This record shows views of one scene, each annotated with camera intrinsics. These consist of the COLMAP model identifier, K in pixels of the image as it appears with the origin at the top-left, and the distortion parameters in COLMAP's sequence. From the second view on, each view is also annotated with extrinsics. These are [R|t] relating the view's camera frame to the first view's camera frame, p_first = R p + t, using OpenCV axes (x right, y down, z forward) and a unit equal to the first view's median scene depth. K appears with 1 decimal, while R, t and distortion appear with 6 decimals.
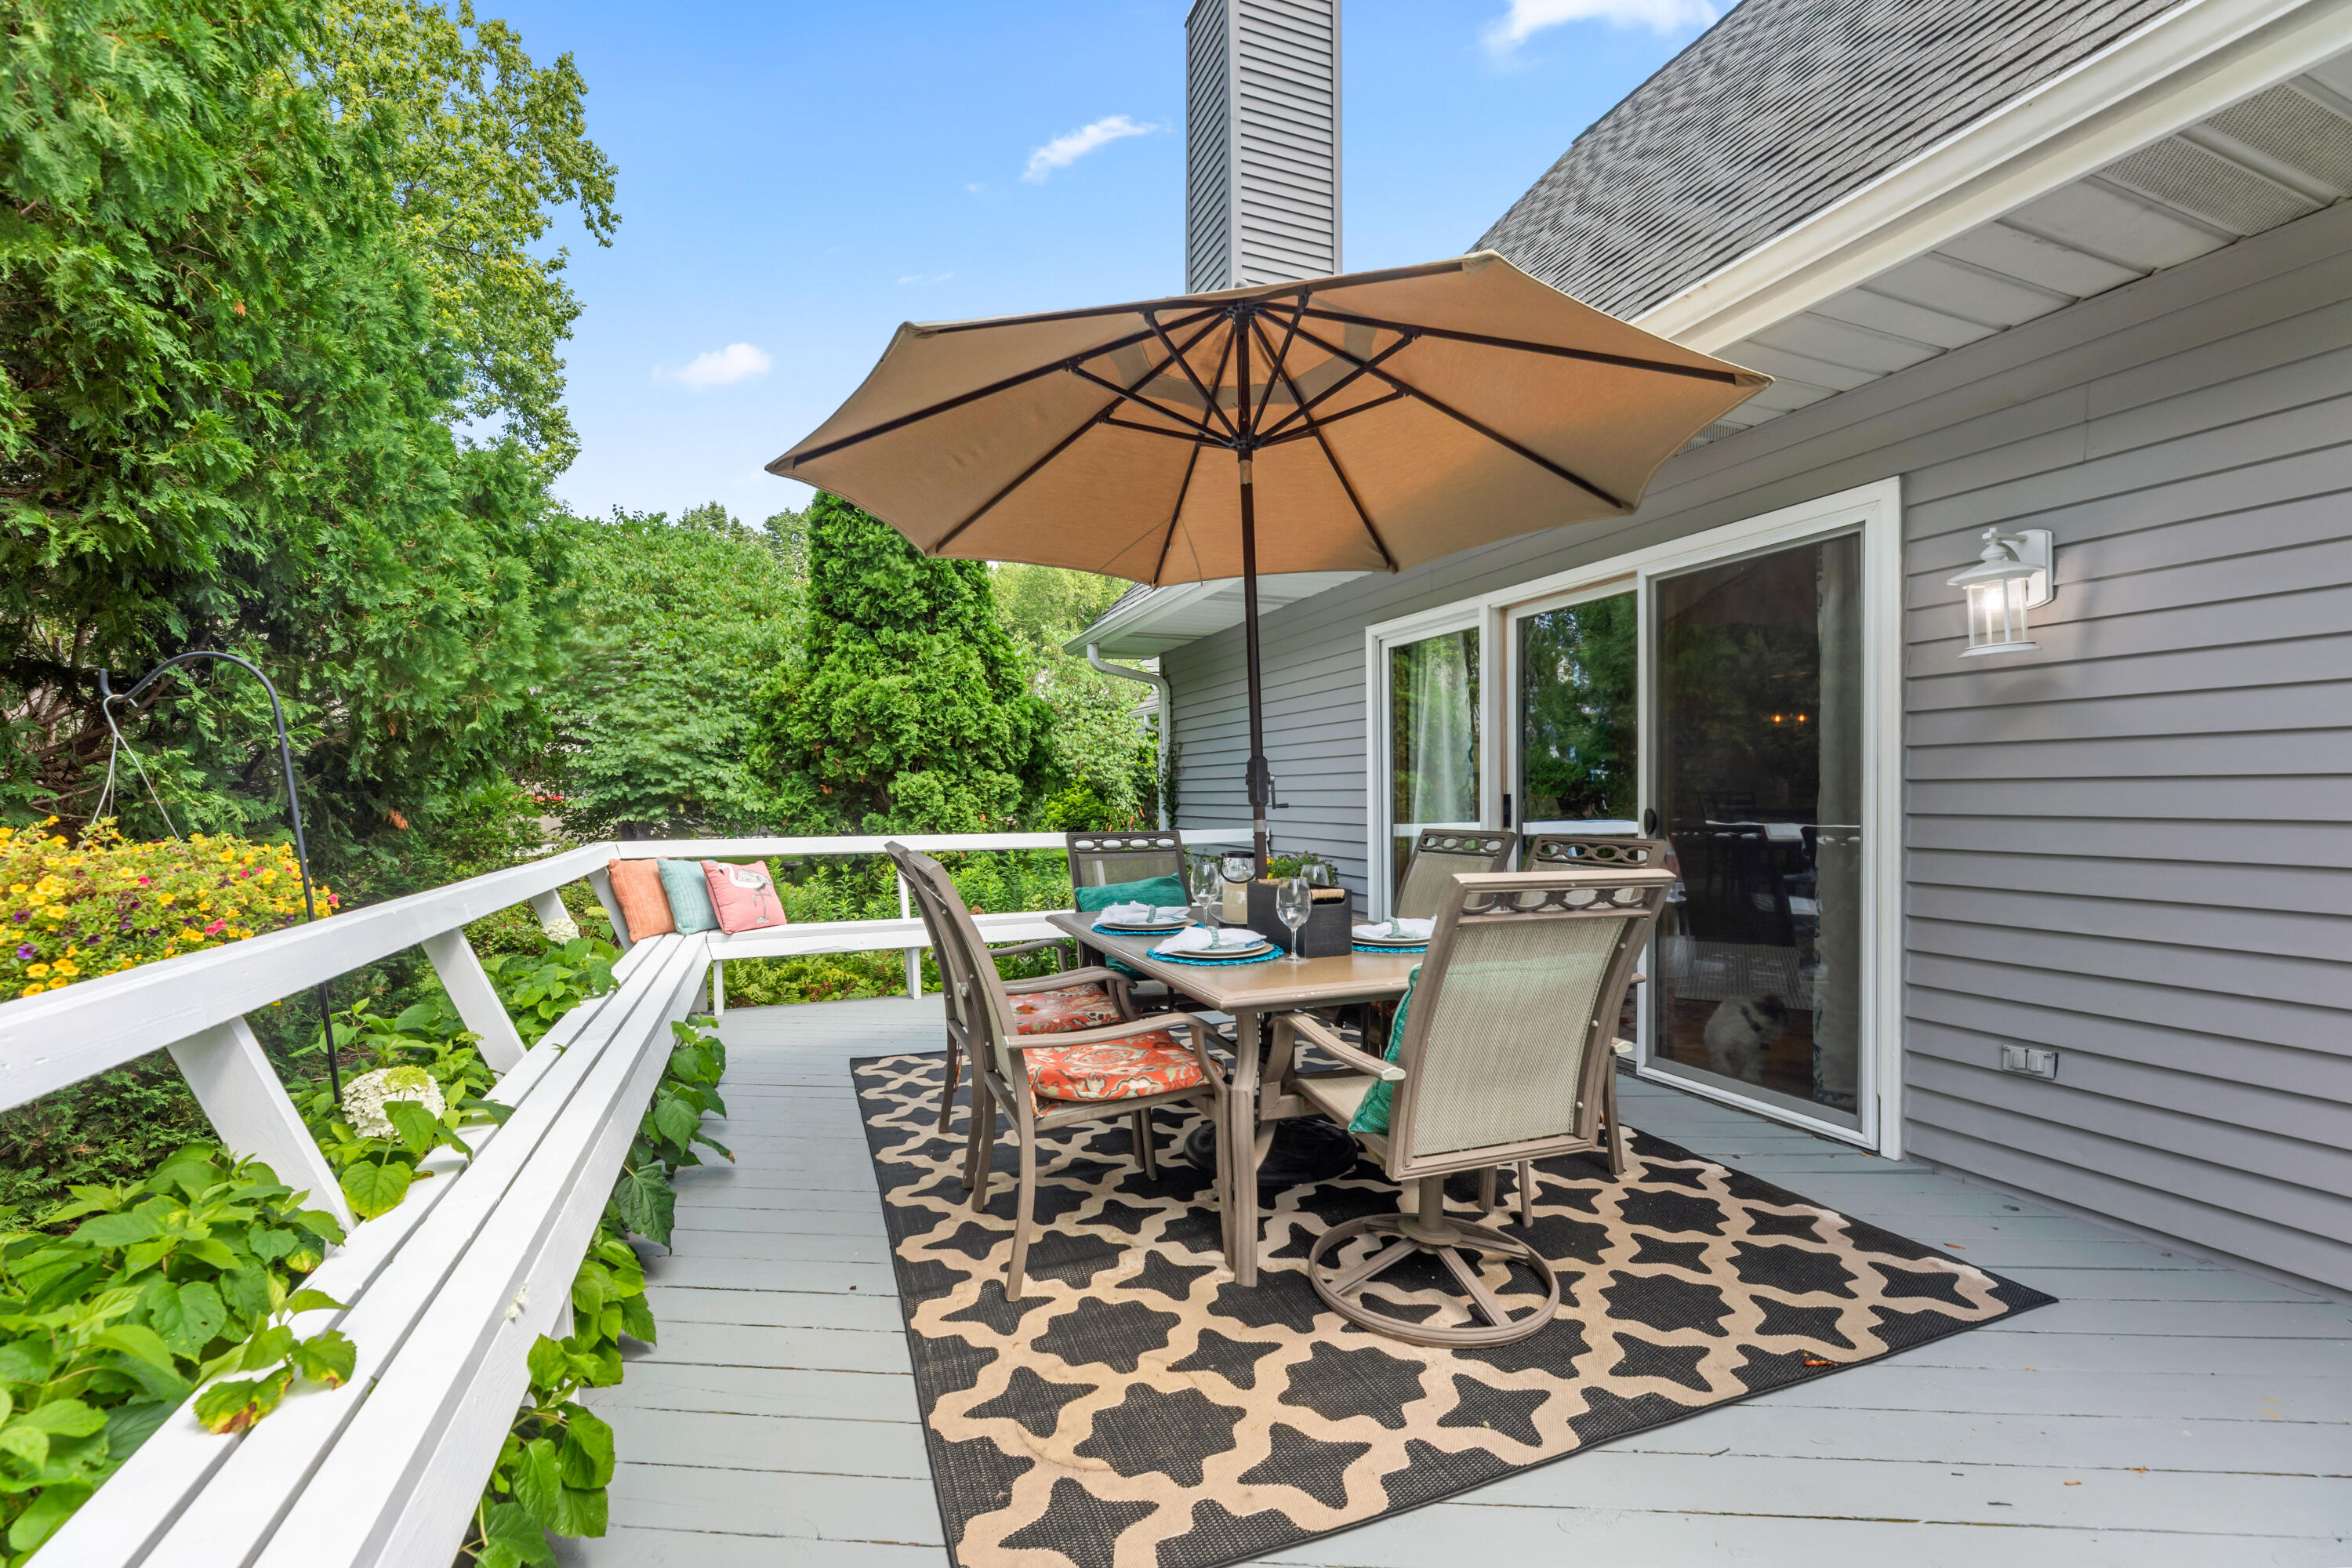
lens RADIAL K [[956.7, 0, 1163.9], [0, 956.7, 792.6], [0, 0, 1]] dist [-0.002028, -0.000520]
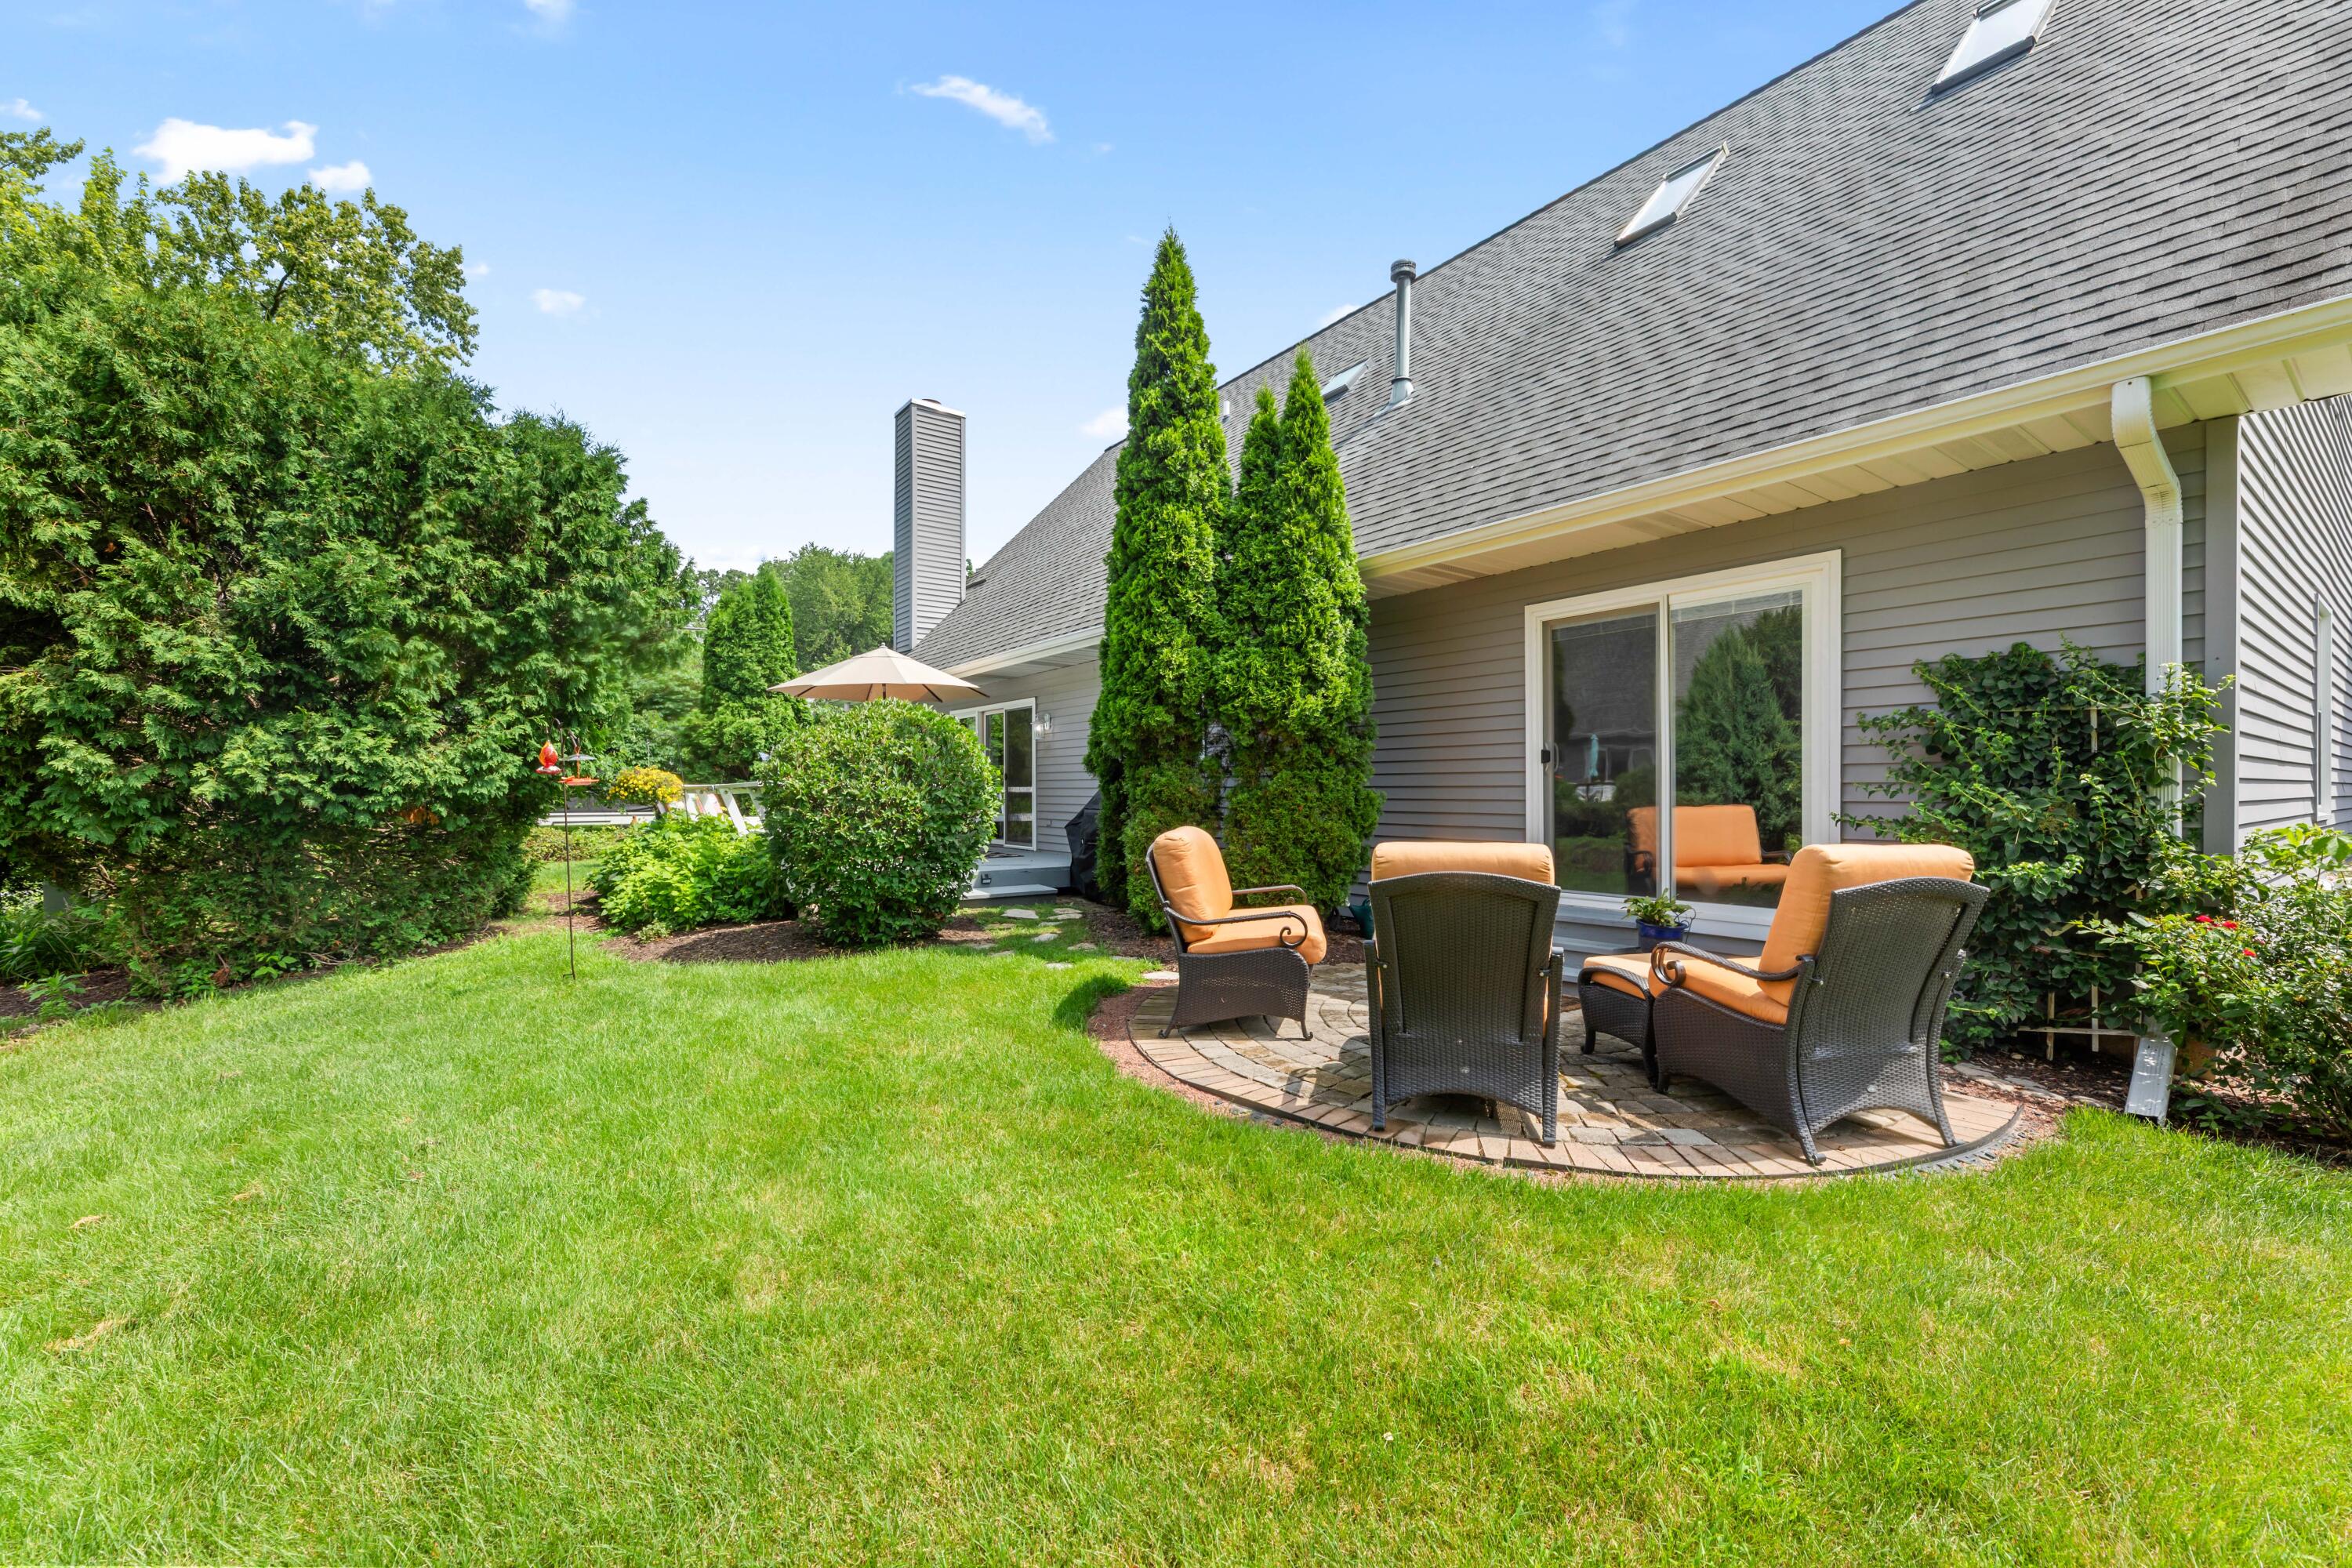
lens RADIAL K [[956.7, 0, 1170.6], [0, 956.7, 790.0], [0, 0, 1]] dist [-0.002028, -0.000520]
pose [[0.967752, 0.009965, 0.251710, 0.101174], [-0.008824, 0.999945, -0.005664, 0.049450], [-0.251752, 0.003260, 0.967786, -1.403832]]
